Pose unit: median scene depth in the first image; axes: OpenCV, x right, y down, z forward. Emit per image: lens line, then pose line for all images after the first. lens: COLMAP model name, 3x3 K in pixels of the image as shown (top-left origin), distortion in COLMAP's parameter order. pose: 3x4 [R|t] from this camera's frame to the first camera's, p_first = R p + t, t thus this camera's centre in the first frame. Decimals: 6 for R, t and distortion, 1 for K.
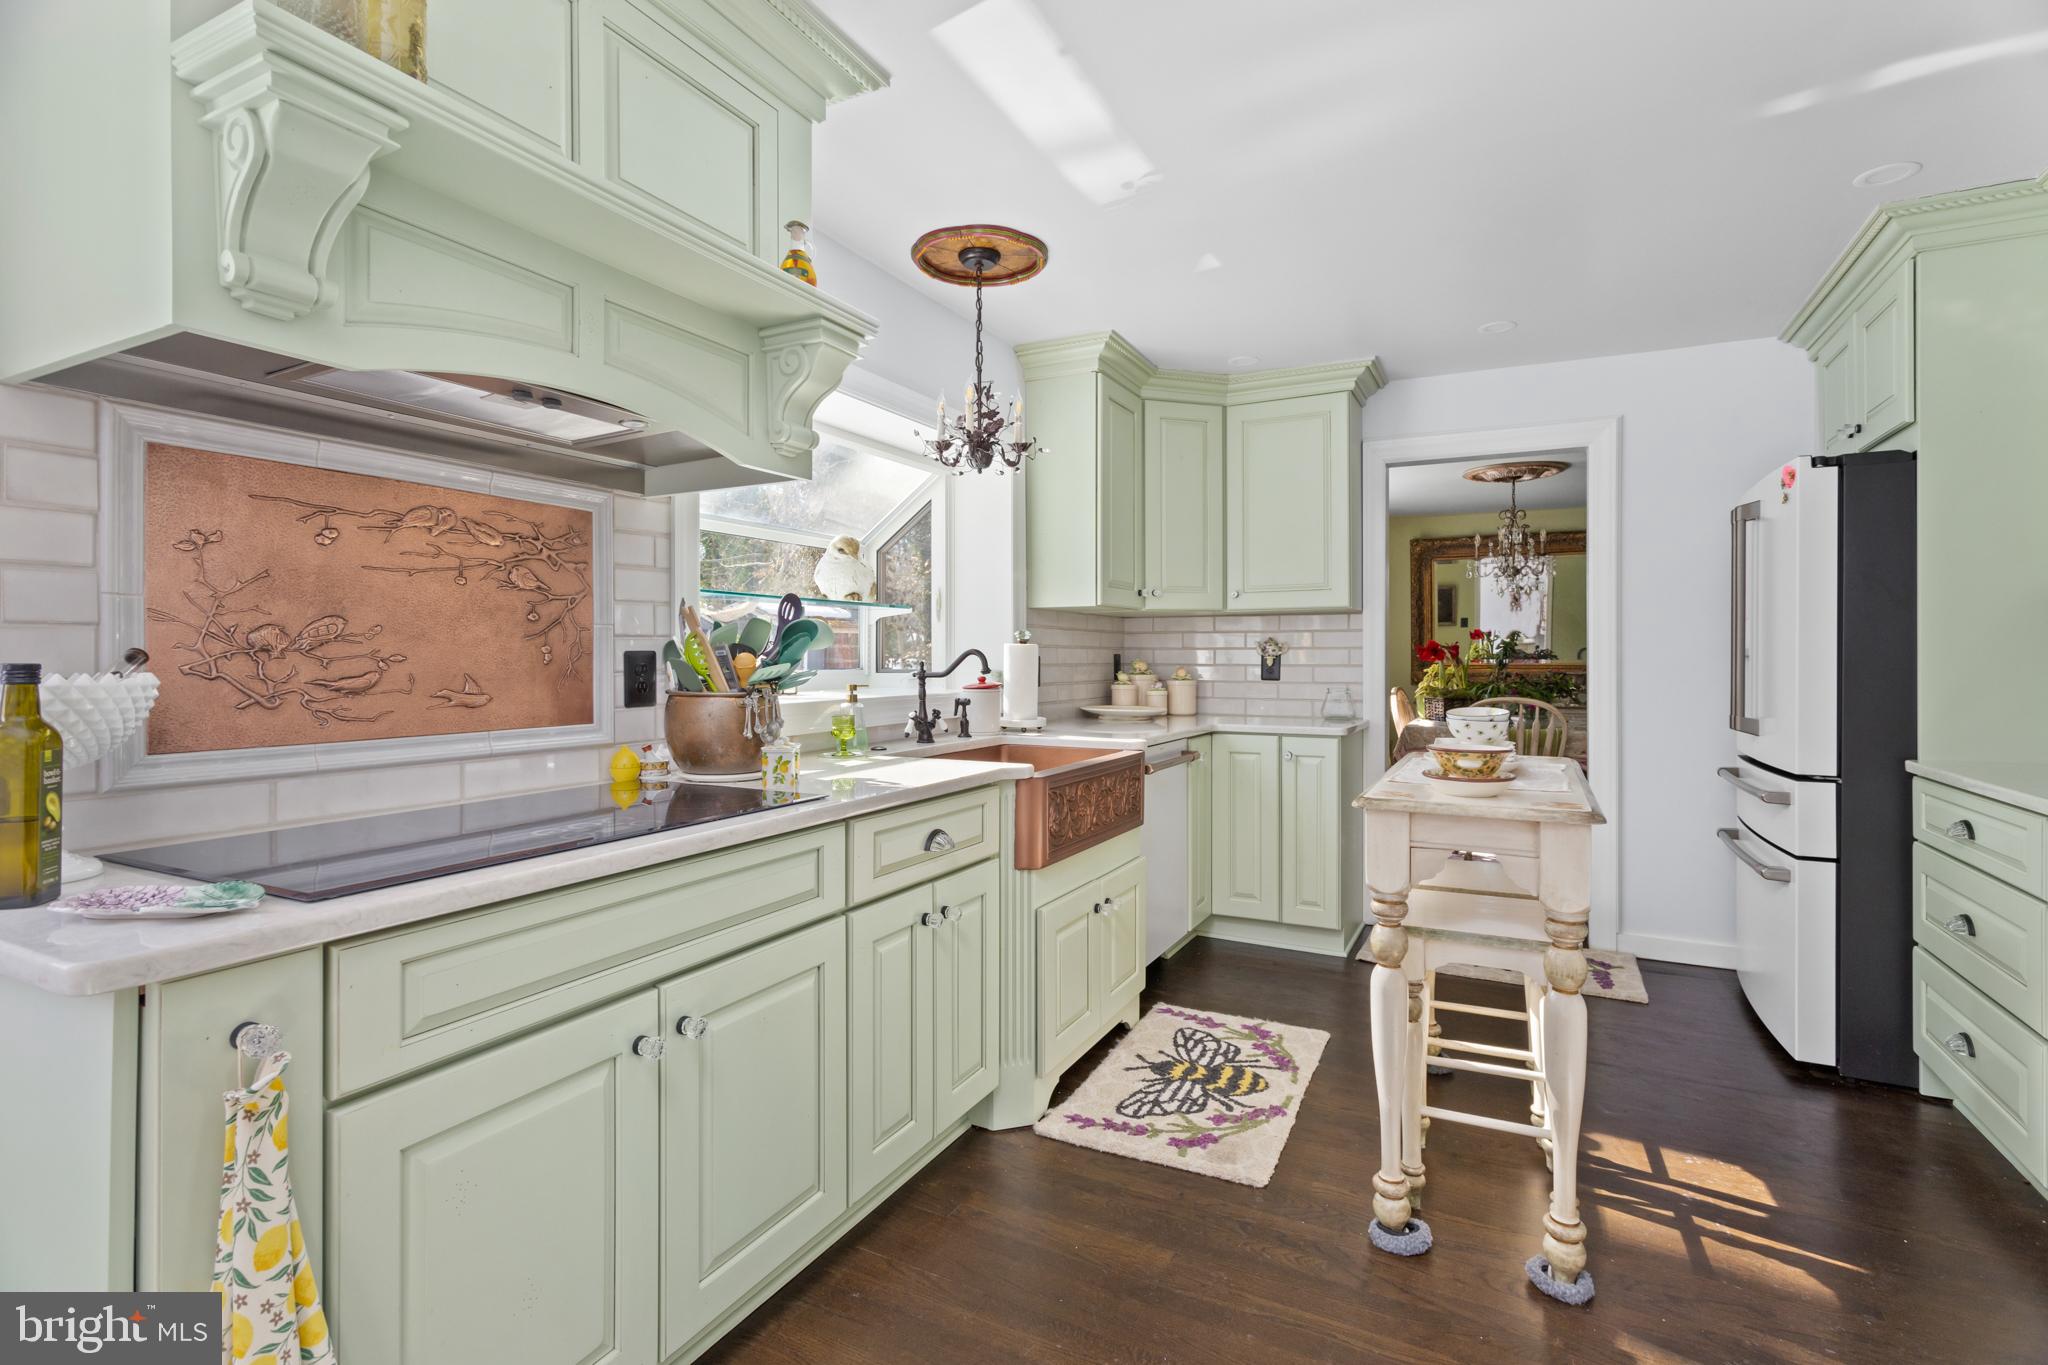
lens RADIAL K [[975.7, 0, 1019.3], [0, 975.7, 643.2], [0, 0, 1]] dist [0.002325, -0.000008]
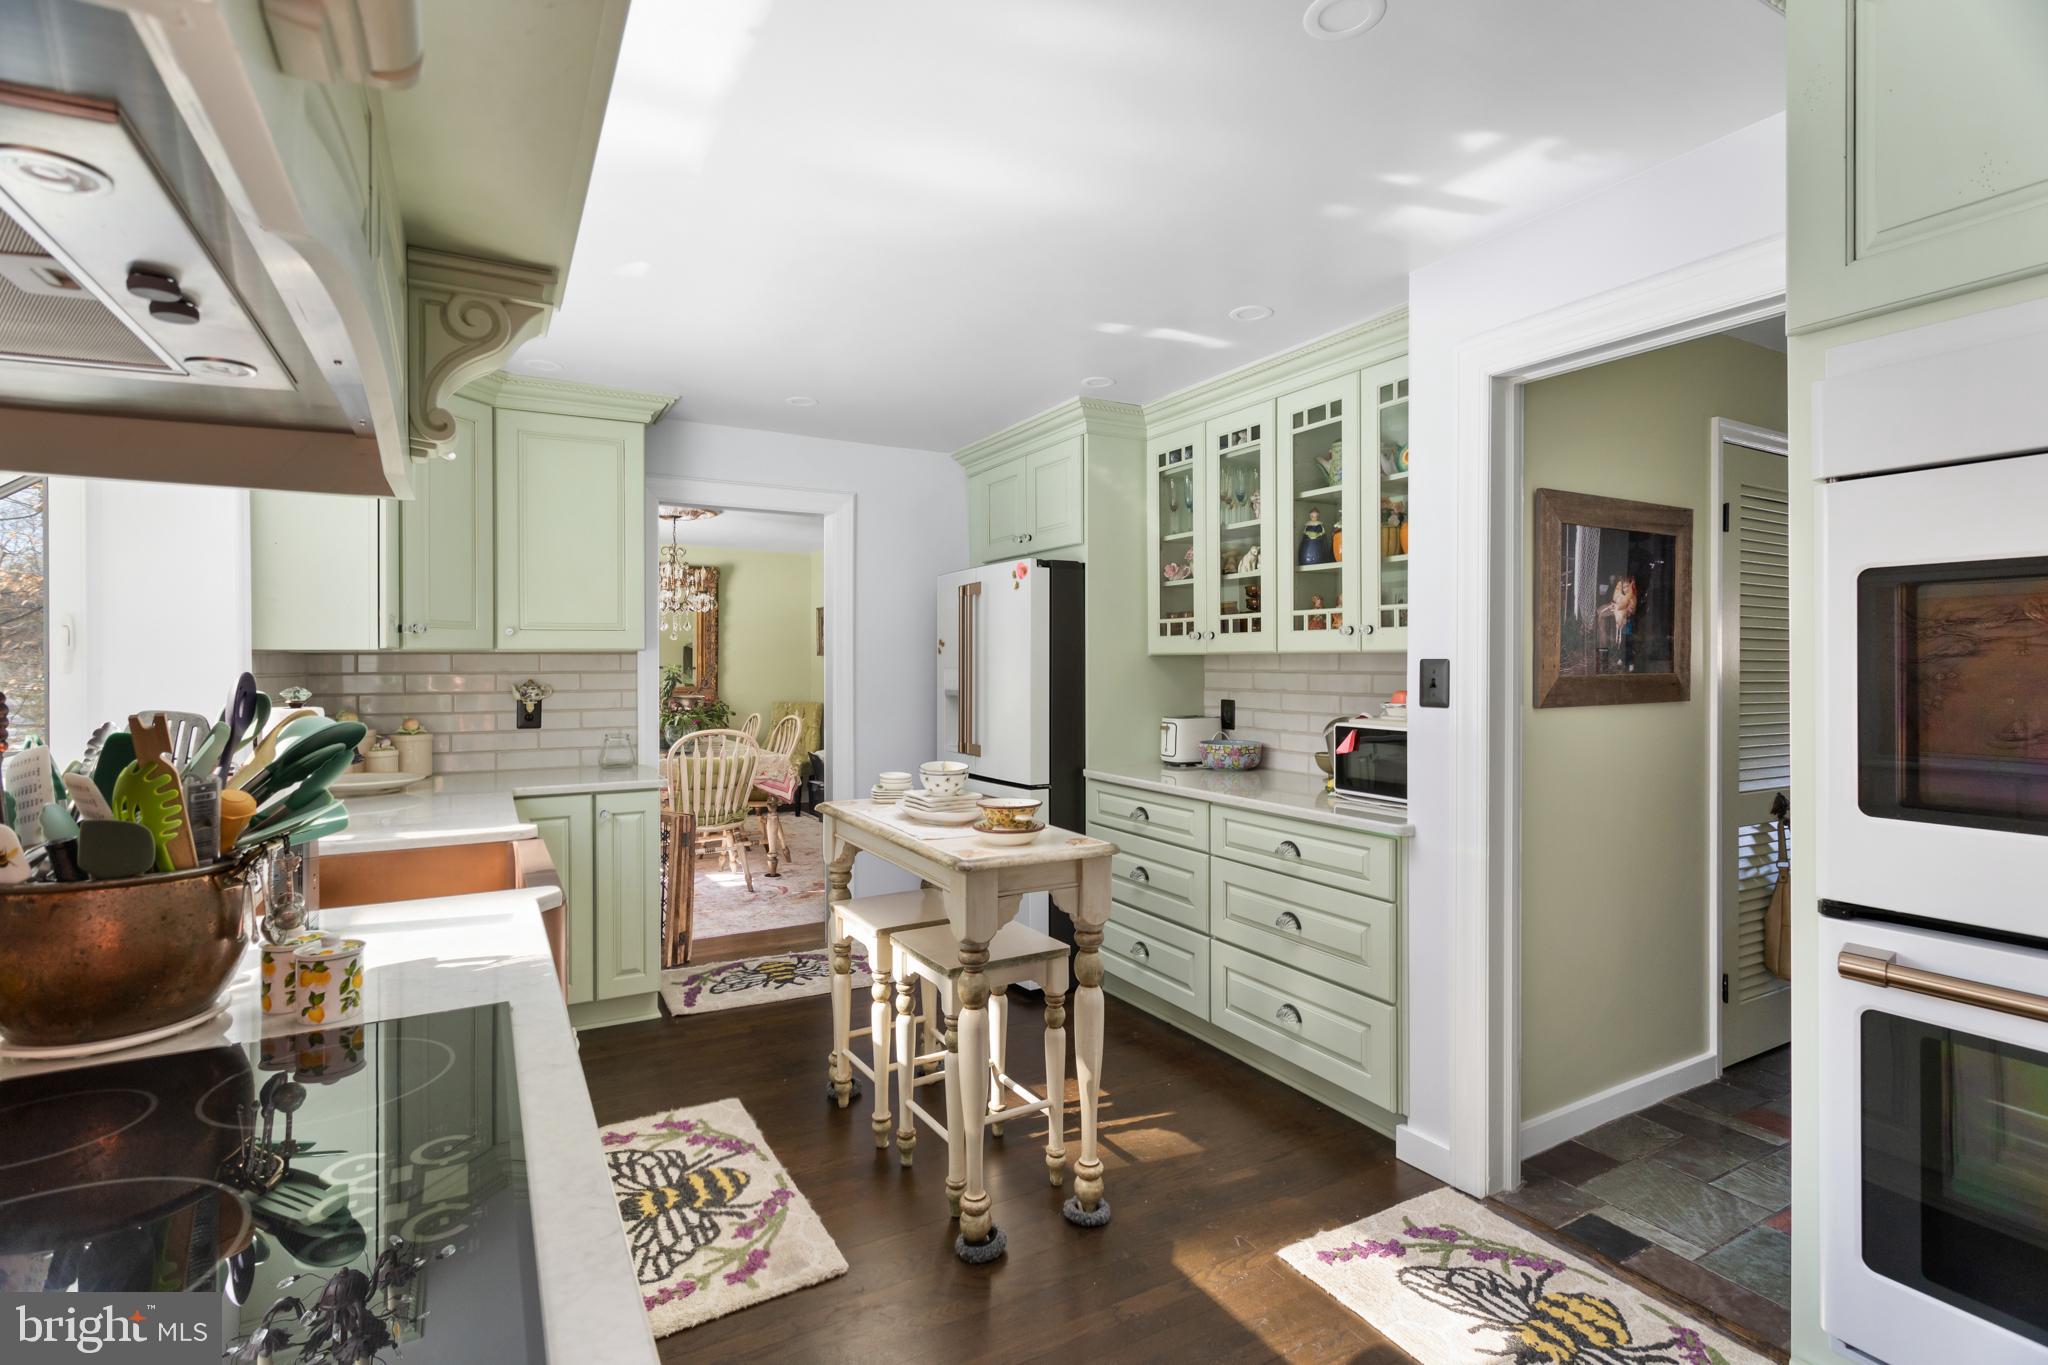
lens RADIAL K [[973.5, 0, 1022.5], [0, 973.5, 650.8], [0, 0, 1]] dist [-0.001471, -0.000484]
pose [[0.548714, 0.007862, 0.835973, -0.383409], [-0.009325, 0.999951, -0.003284, -0.054631], [-0.835958, -0.005993, 0.548760, 0.252565]]
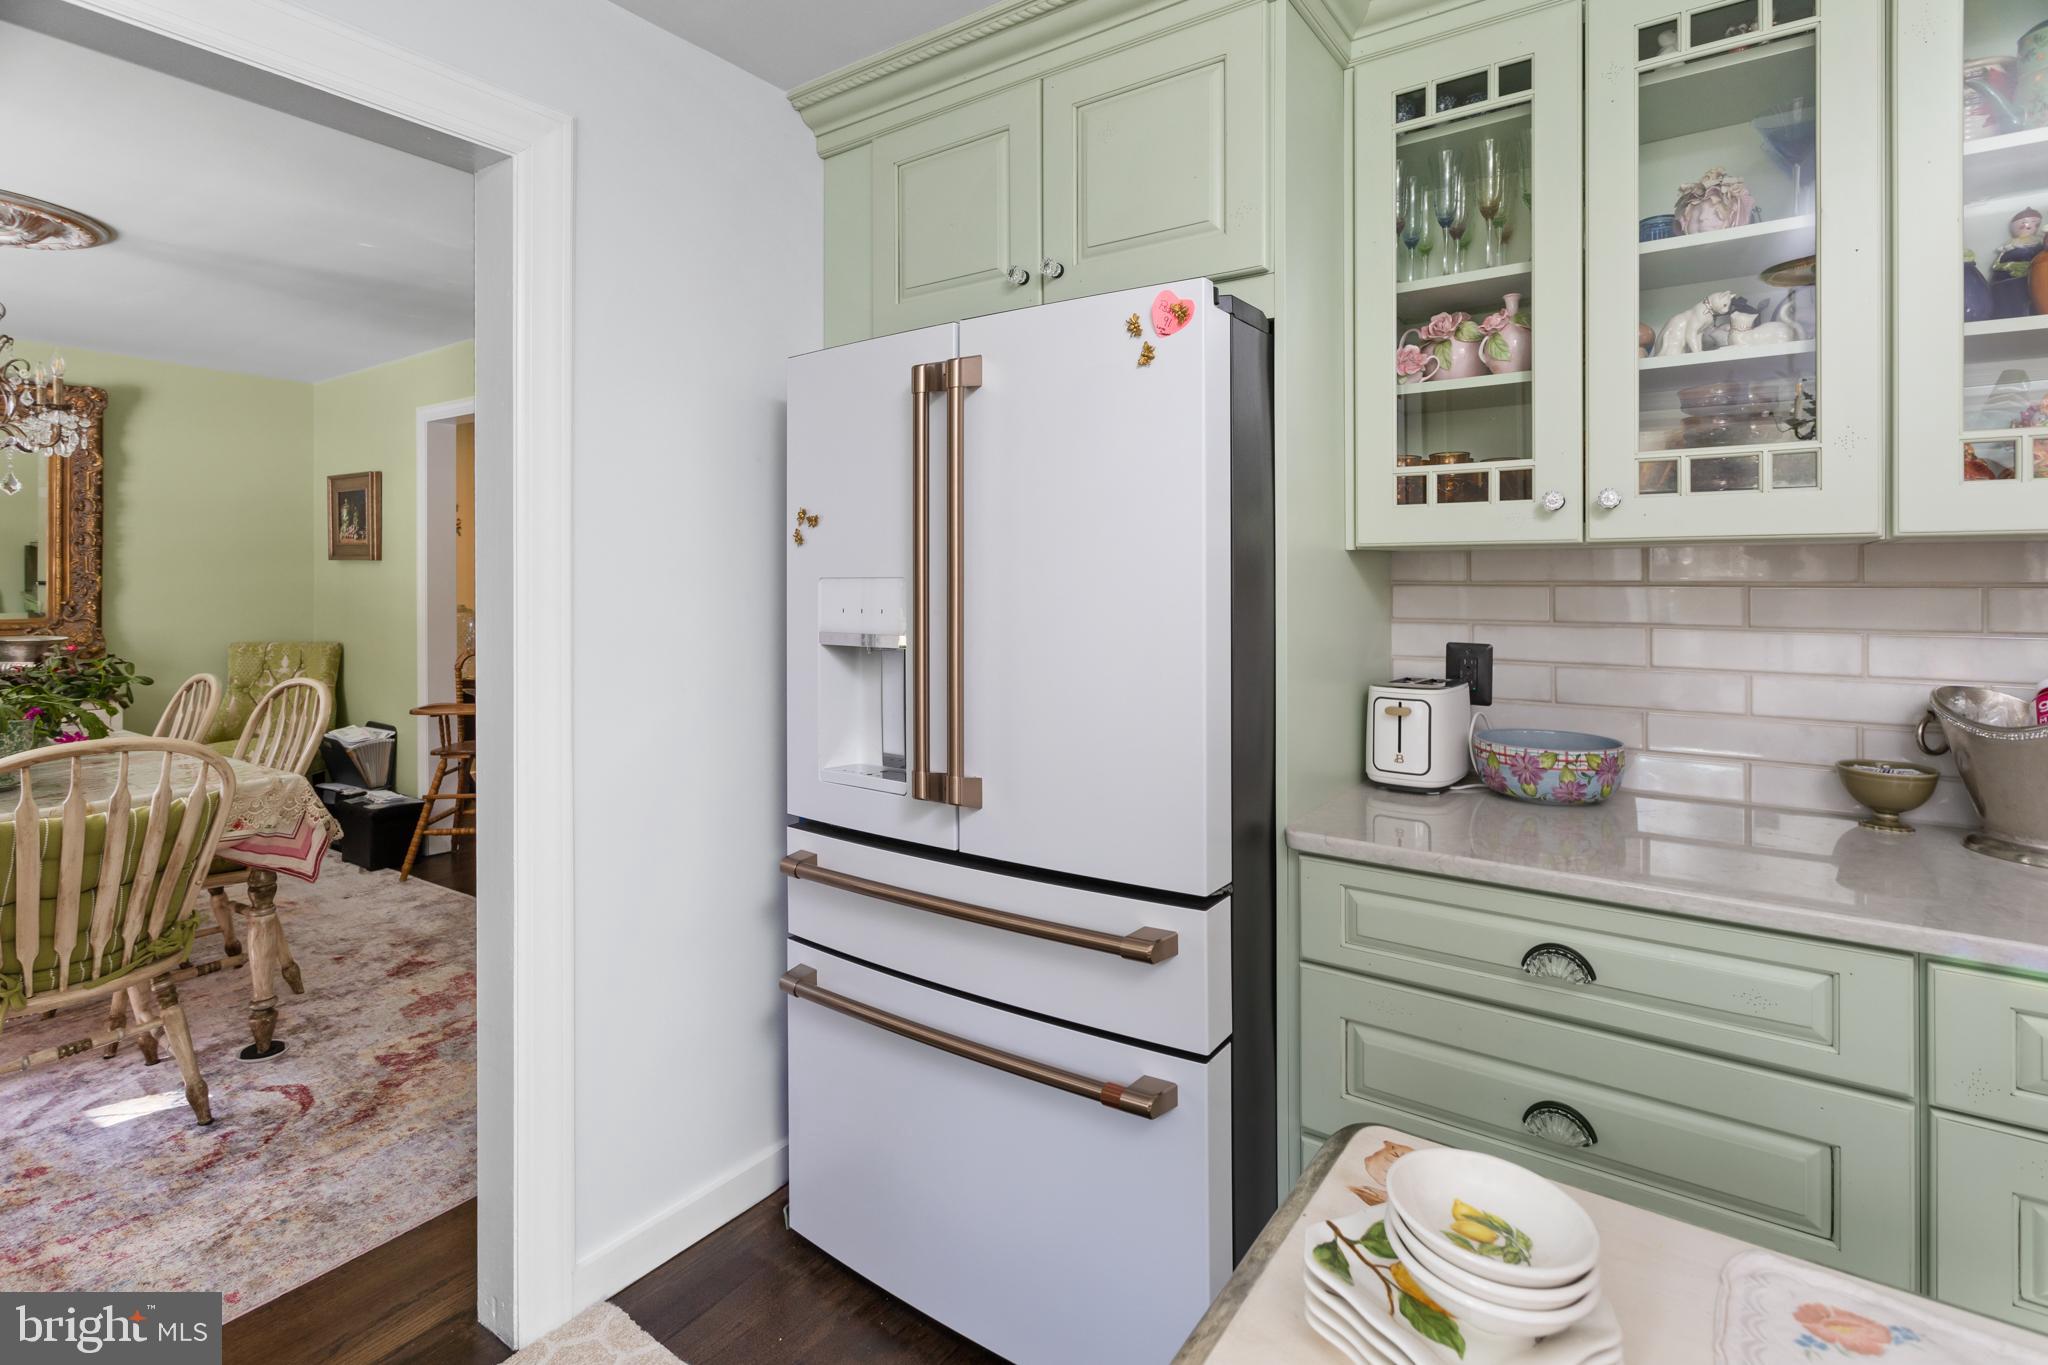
lens RADIAL K [[998.9, 0, 1019.8], [0, 998.9, 566.9], [0, 0, 1]] dist [0.003321, 0.001266]
pose [[0.142156, 0.004960, 0.989832, 0.270881], [-0.011069, 0.999933, -0.003421, -0.036414], [-0.989782, -0.010470, 0.142201, 1.050804]]
